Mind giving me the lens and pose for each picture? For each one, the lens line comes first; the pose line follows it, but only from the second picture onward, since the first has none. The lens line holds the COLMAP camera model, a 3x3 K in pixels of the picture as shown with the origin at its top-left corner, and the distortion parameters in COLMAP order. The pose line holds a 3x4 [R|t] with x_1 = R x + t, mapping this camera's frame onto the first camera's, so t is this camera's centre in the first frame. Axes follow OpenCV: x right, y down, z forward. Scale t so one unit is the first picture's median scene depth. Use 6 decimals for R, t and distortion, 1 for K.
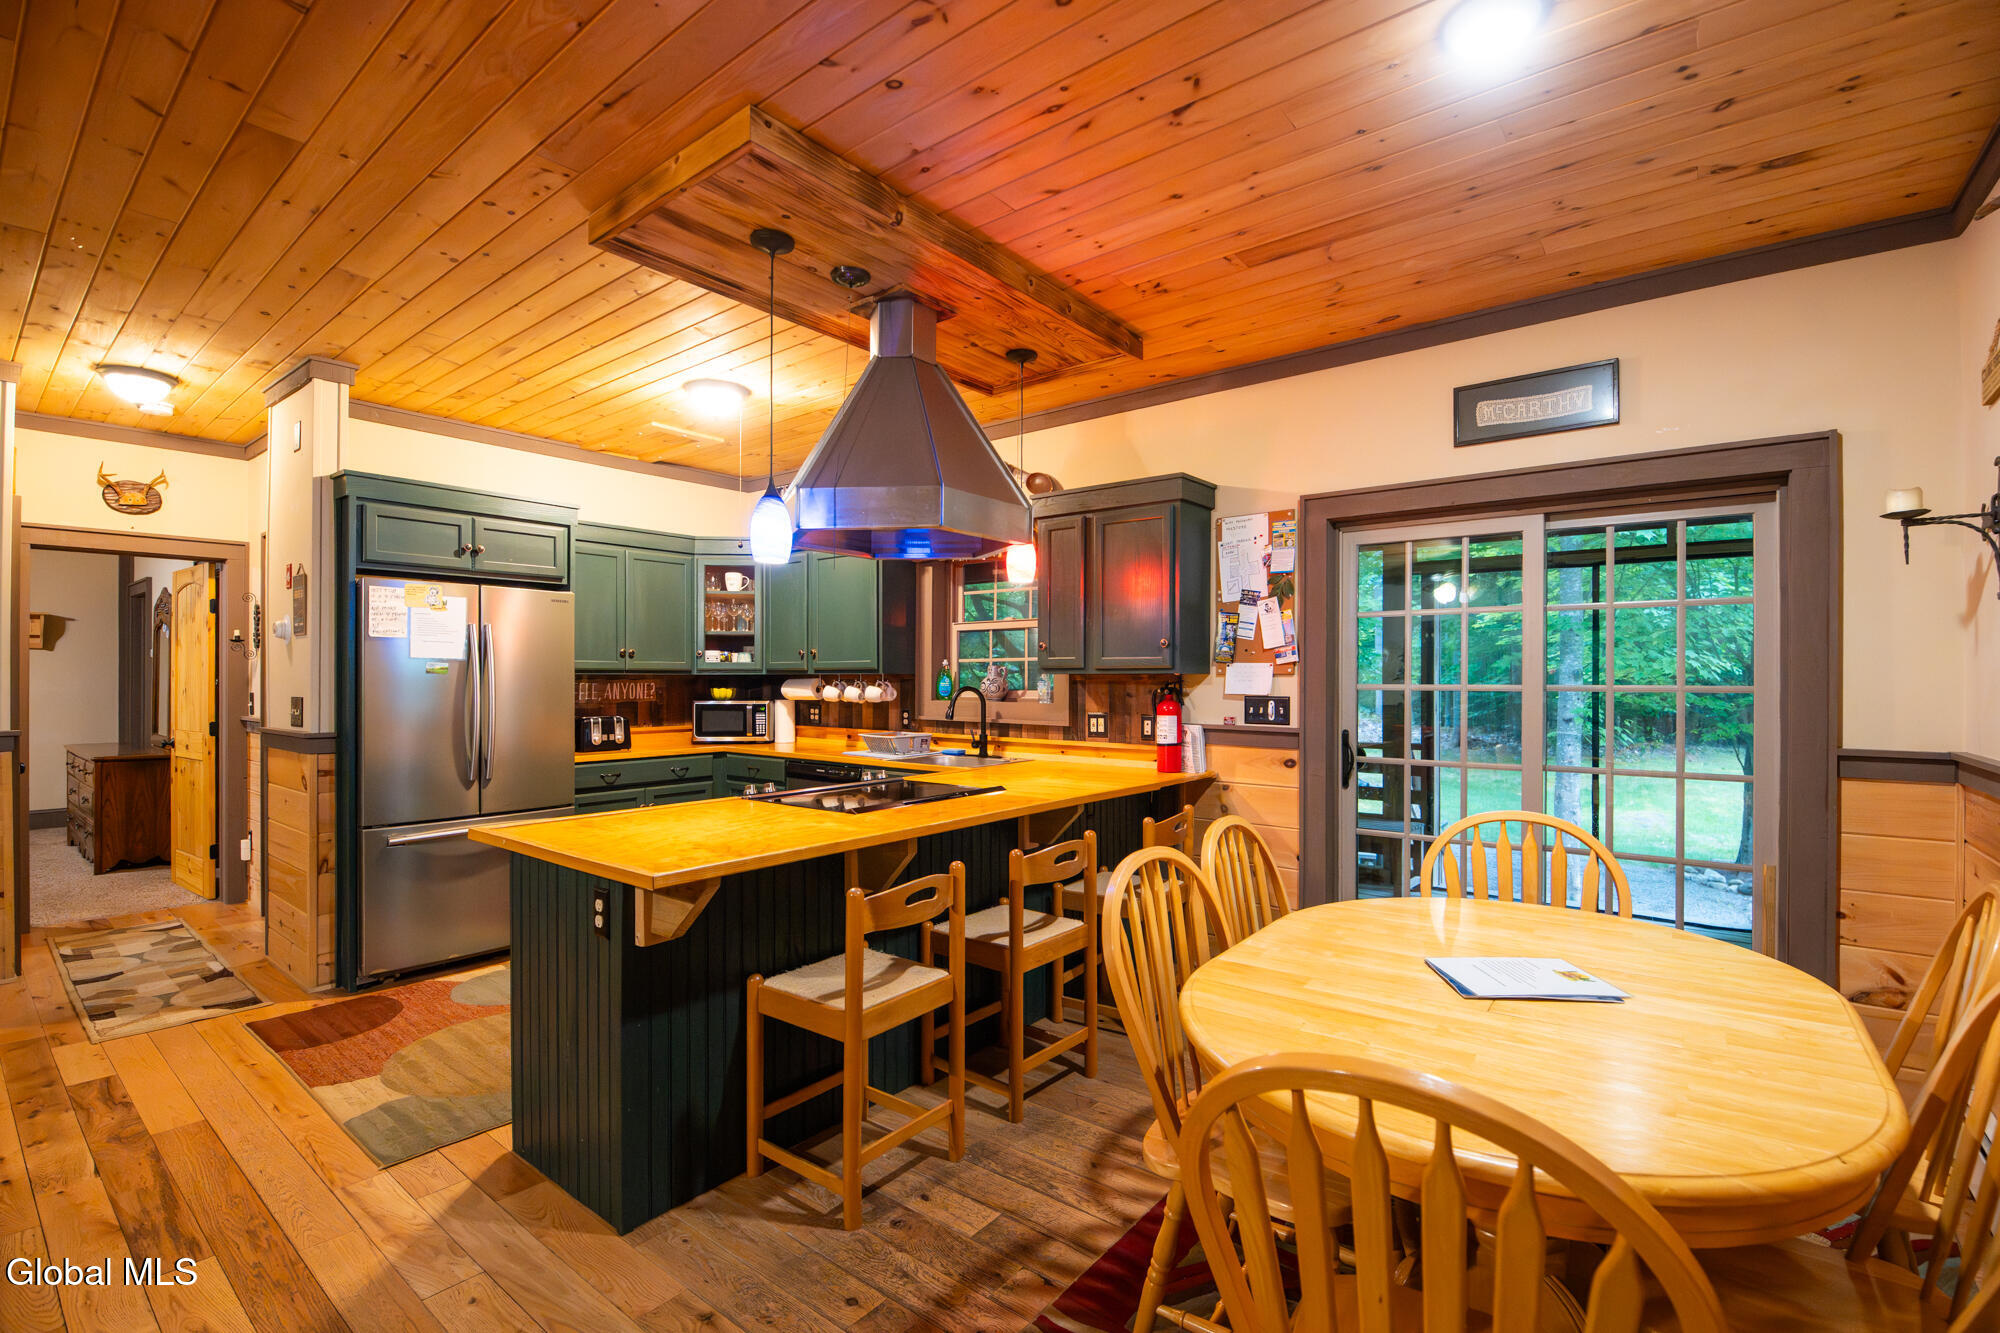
lens RADIAL K [[875.4, 0, 1010.5], [0, 875.4, 673.9], [0, 0, 1]] dist [-0.010294, -0.002352]
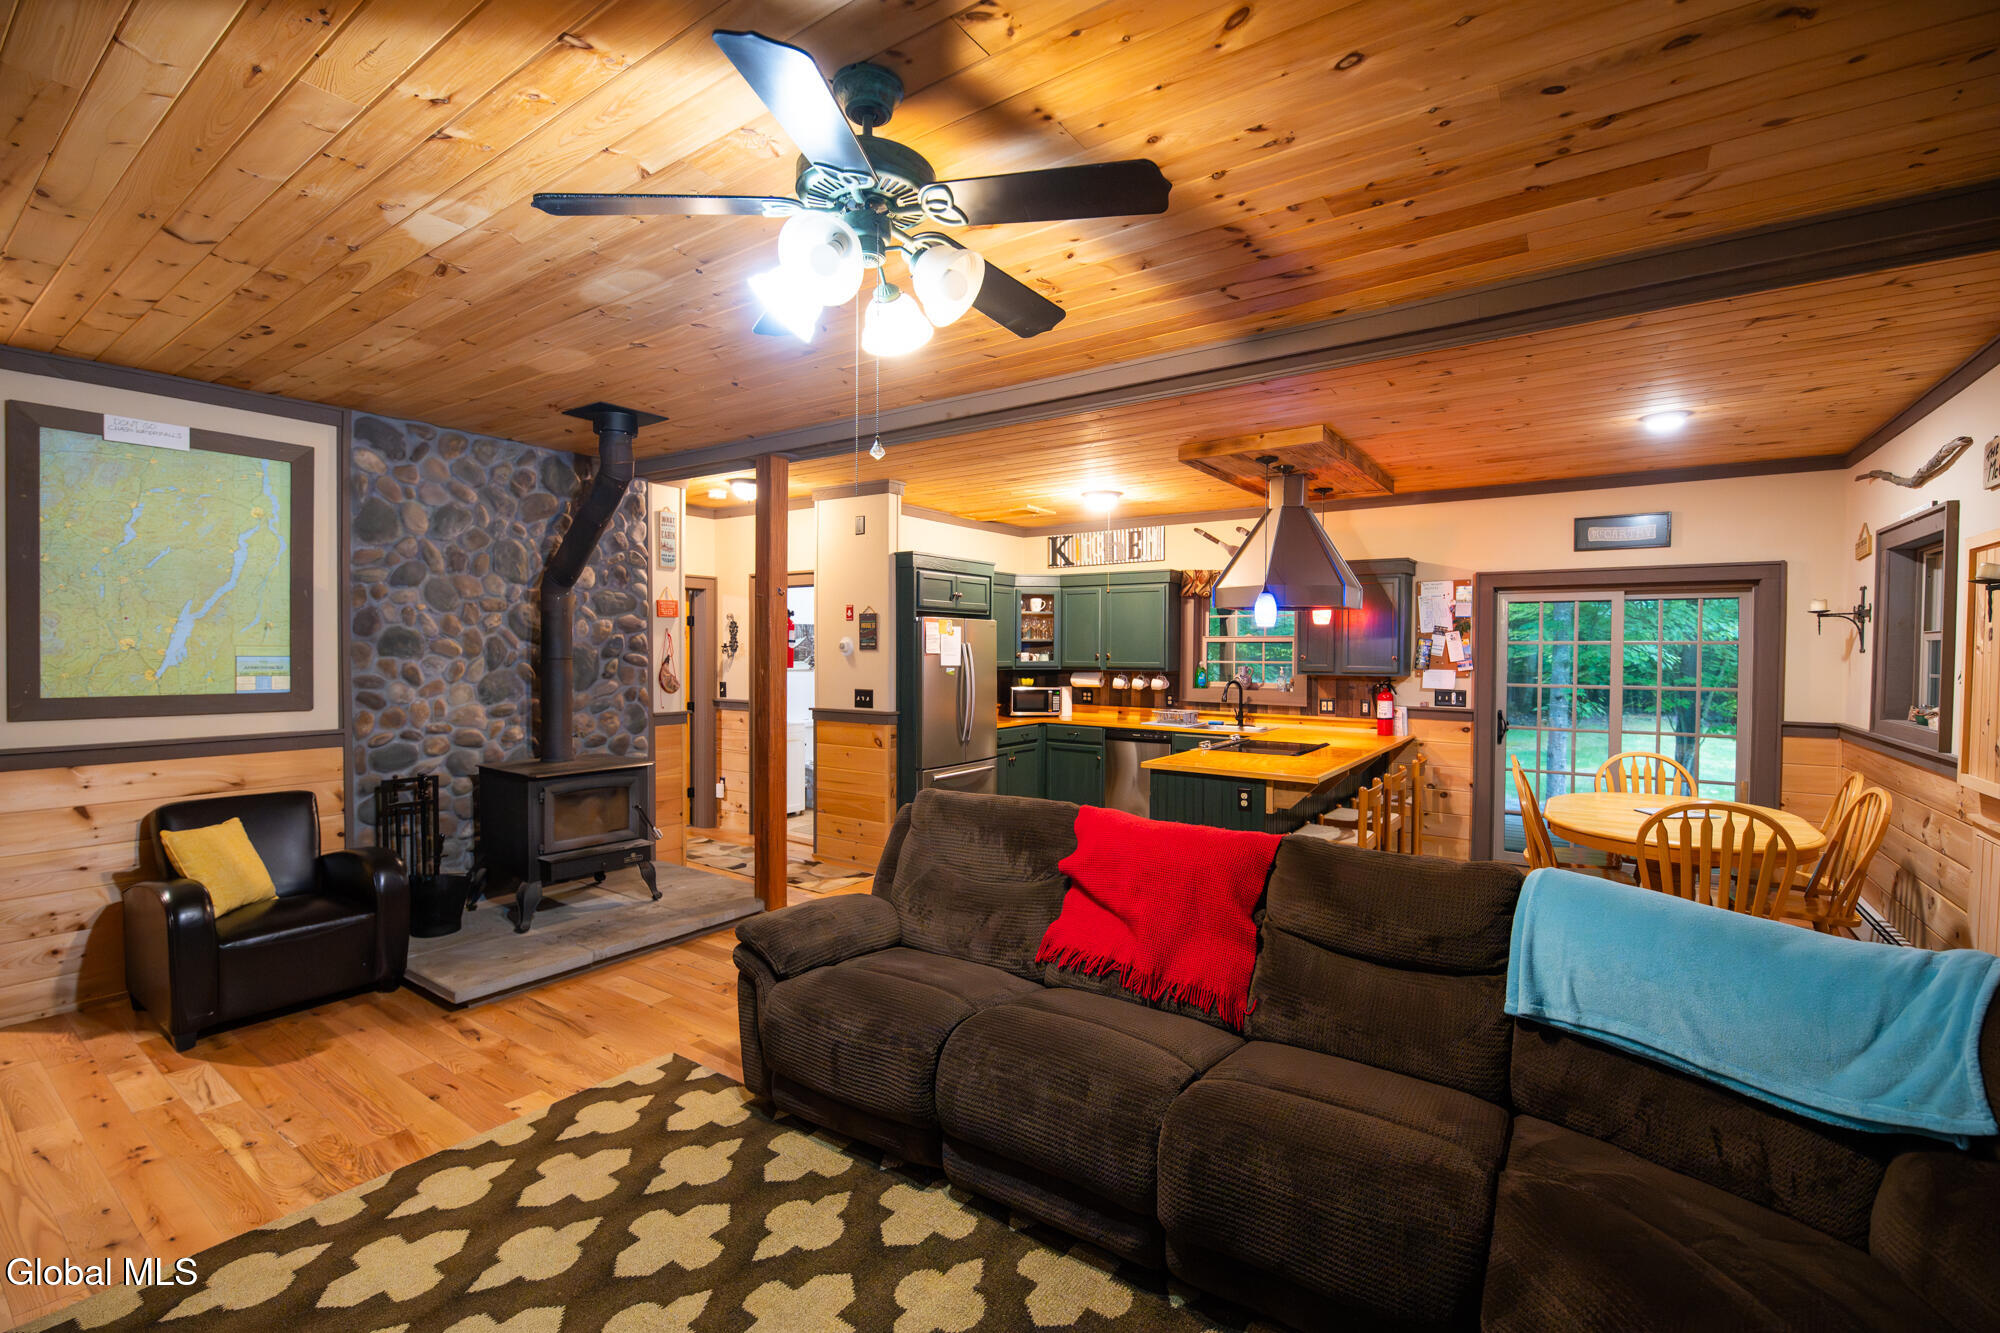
lens RADIAL K [[875.4, 0, 983.0], [0, 875.4, 661.6], [0, 0, 1]] dist [-0.010294, -0.002352]
pose [[0.998499, 0.003320, 0.054677, -0.669129], [-0.004539, 0.999743, 0.022191, -0.059602], [-0.054590, -0.022406, 0.998257, -0.600060]]
